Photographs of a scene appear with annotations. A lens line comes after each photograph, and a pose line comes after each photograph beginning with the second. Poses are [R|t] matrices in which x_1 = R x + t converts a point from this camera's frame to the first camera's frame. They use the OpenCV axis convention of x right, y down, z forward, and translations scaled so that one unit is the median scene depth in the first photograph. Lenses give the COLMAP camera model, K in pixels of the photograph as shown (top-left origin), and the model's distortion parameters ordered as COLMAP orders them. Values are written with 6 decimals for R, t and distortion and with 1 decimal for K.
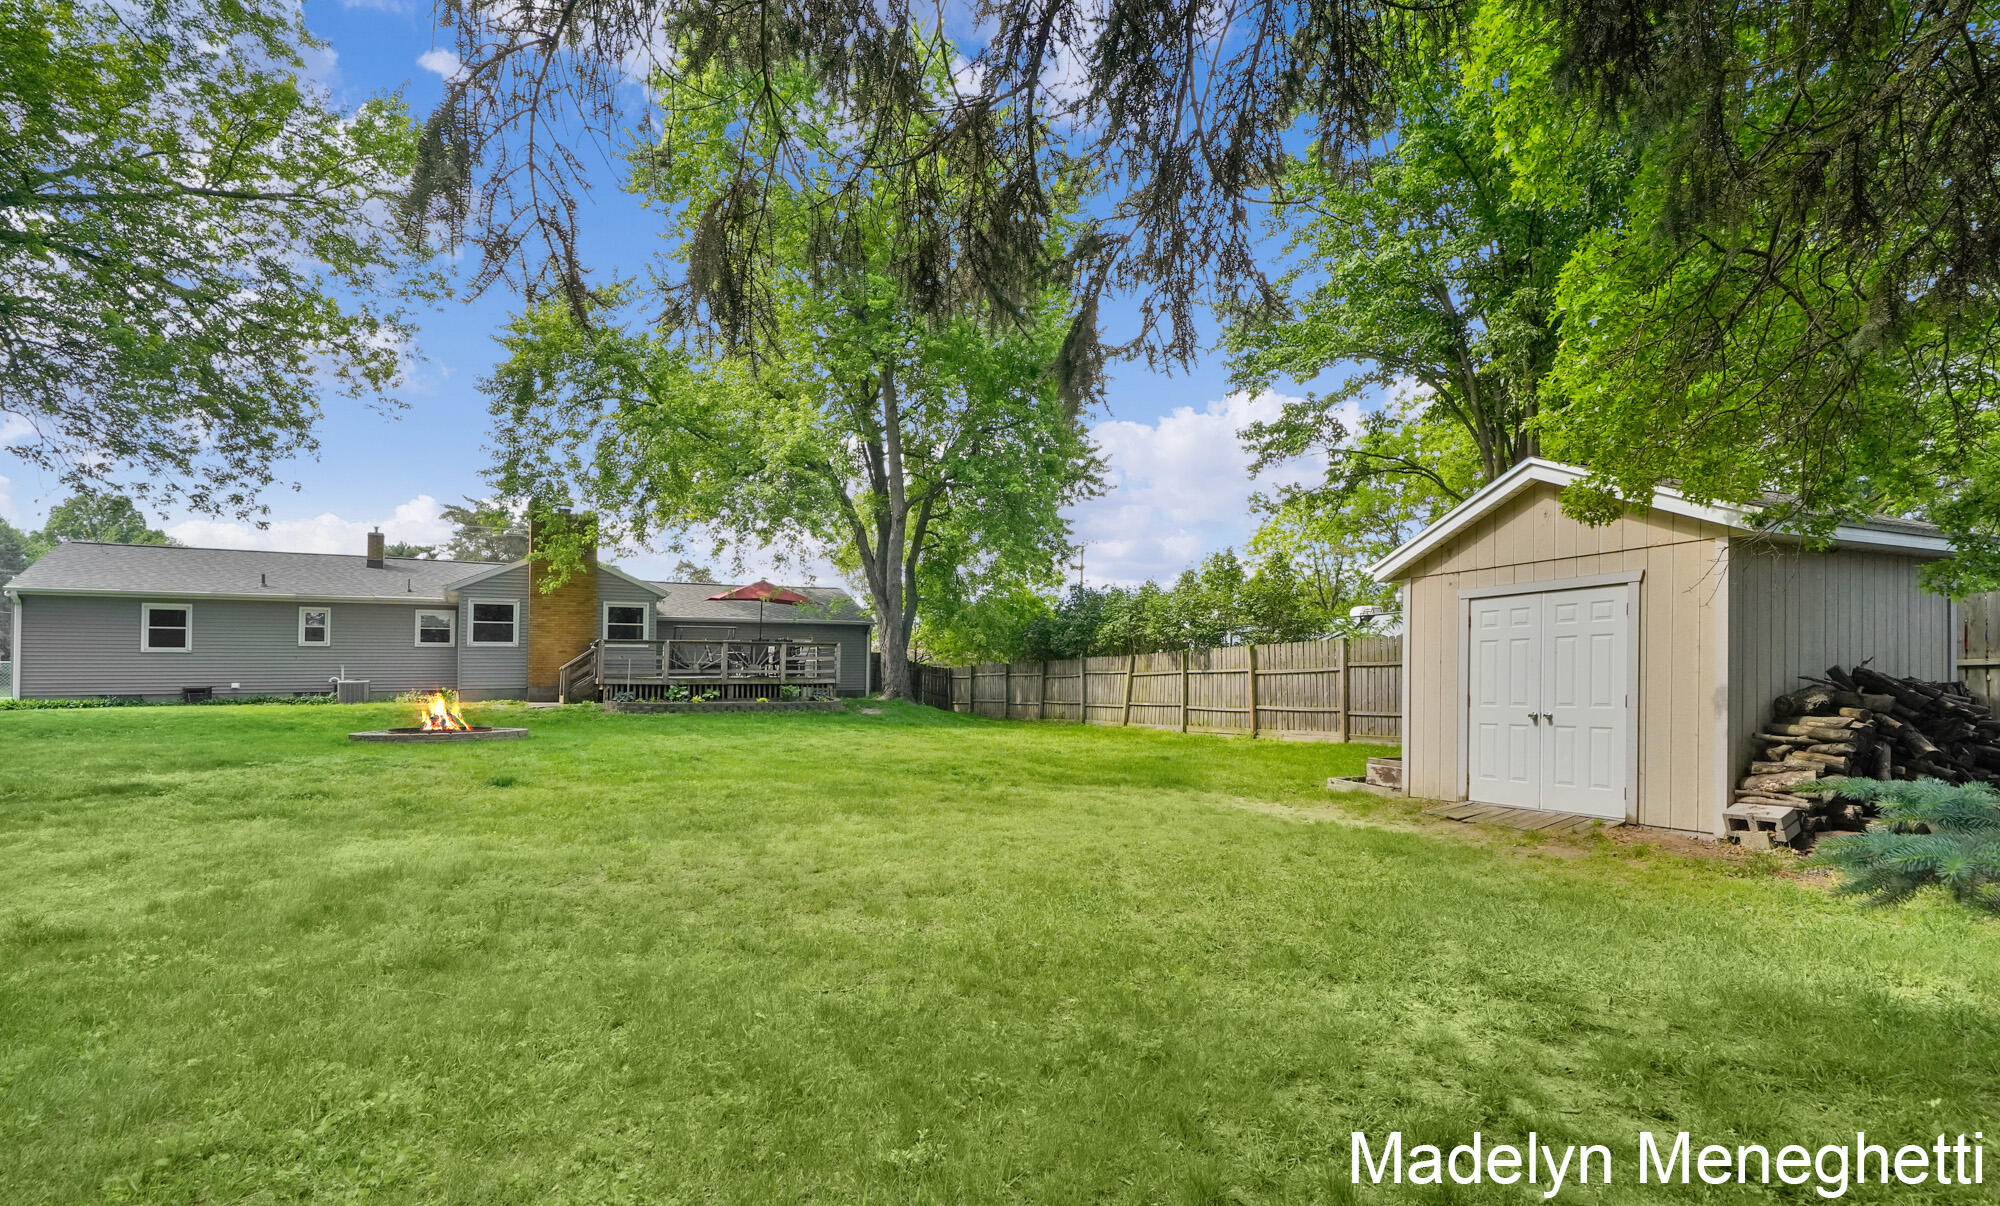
lens RADIAL K [[958.6, 0, 999.4], [0, 958.6, 639.1], [0, 0, 1]] dist [-0.000106, 0.000334]
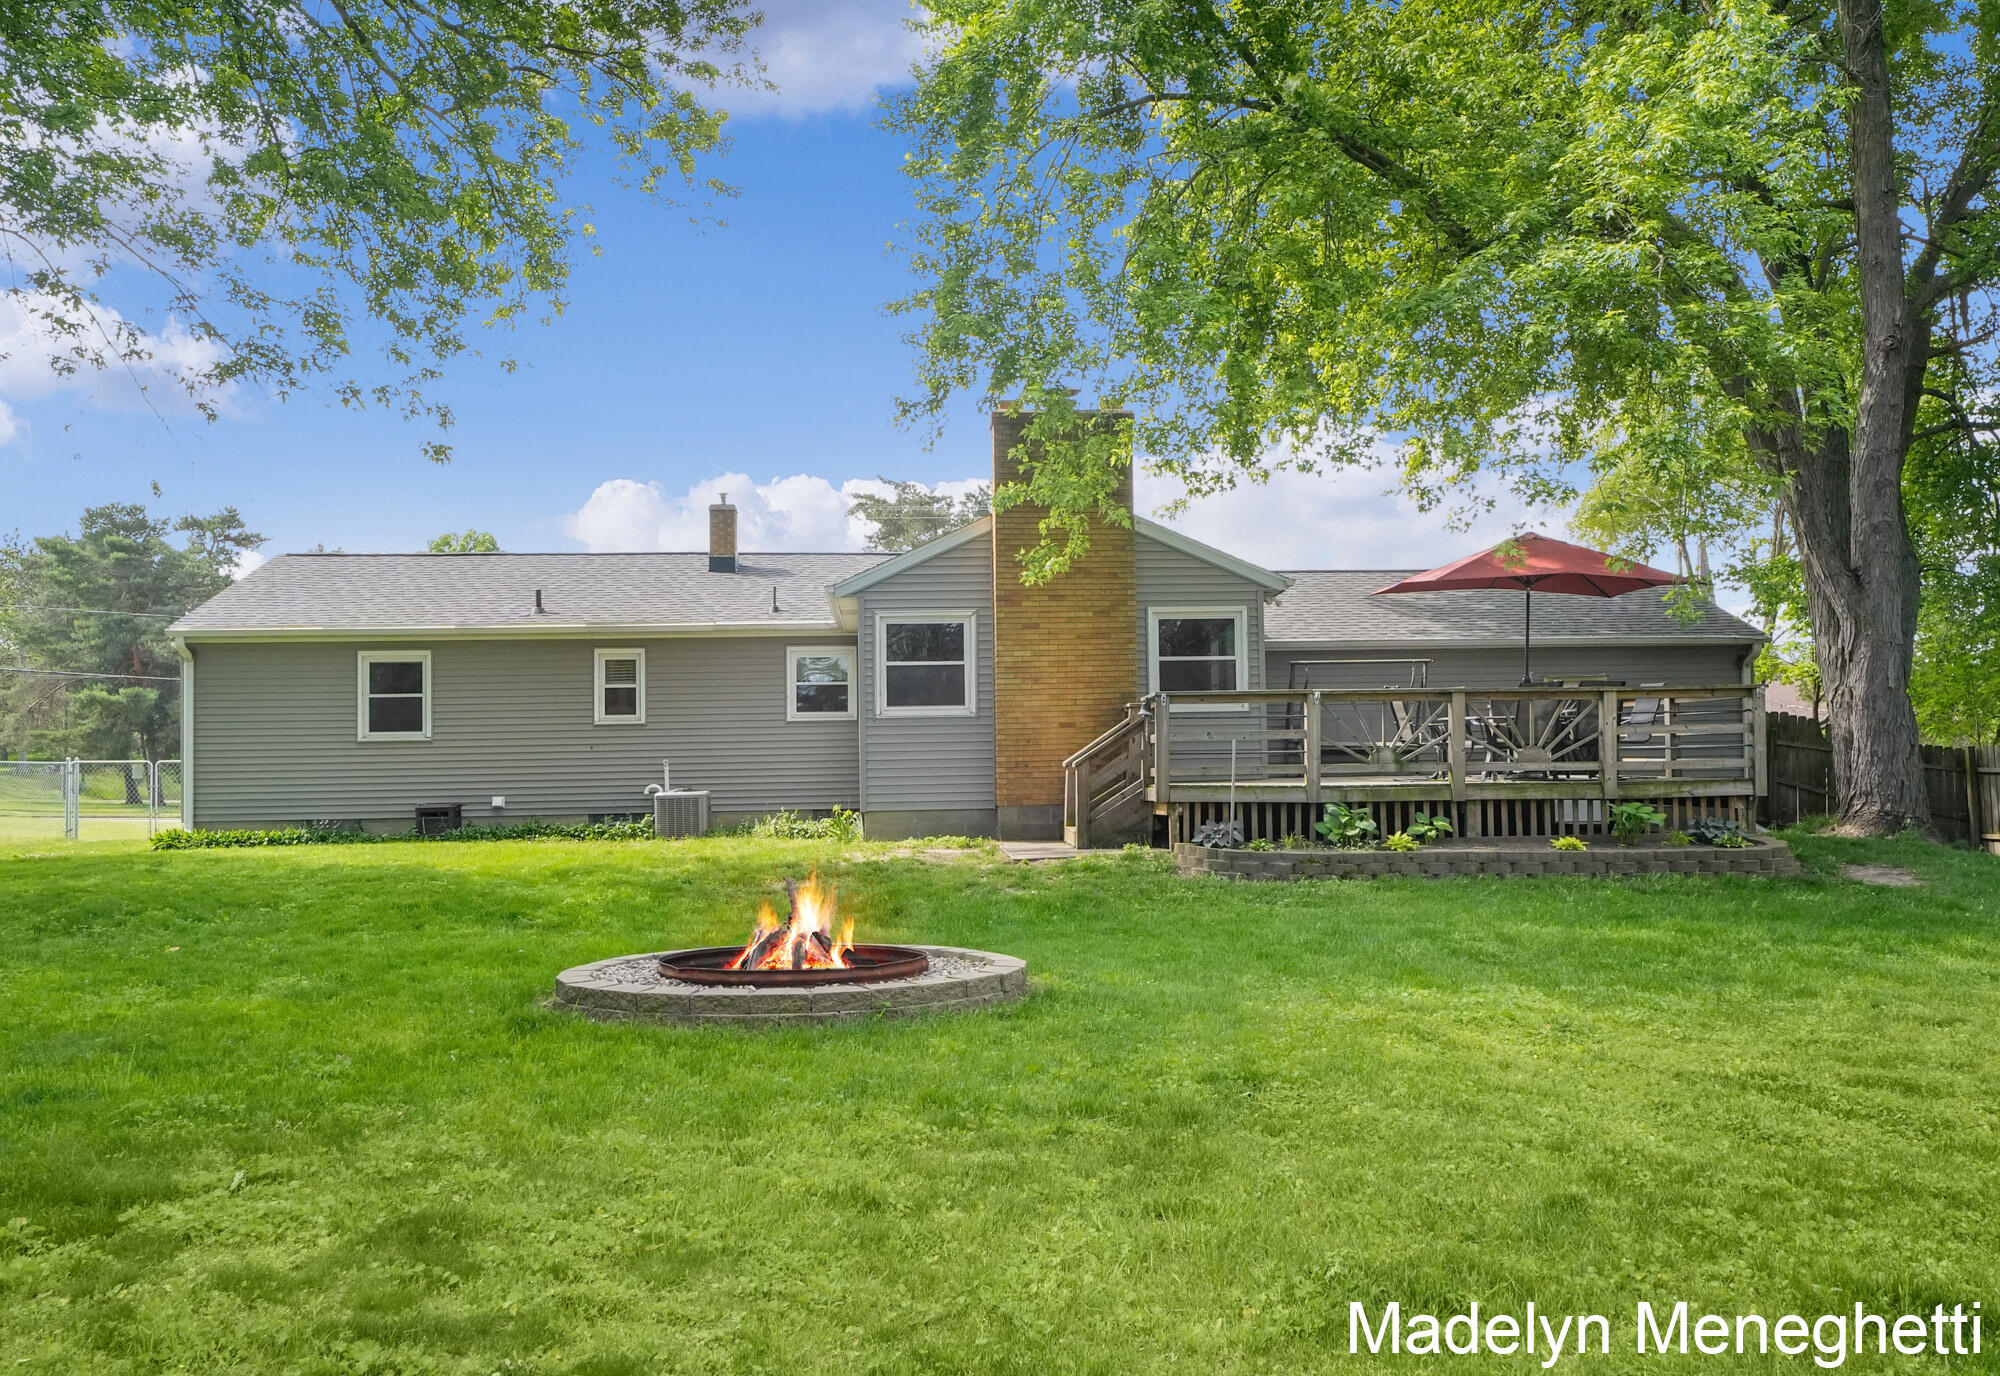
lens RADIAL K [[1256.9, 0, 1000.0], [0, 1256.9, 688.0], [0, 0, 1]] dist [0.002462, 0.000315]
pose [[0.909665, -0.032503, -0.414068, -0.249376], [0.027766, 0.999462, -0.017454, 0.005454], [0.414413, 0.004380, 0.910078, 0.472003]]
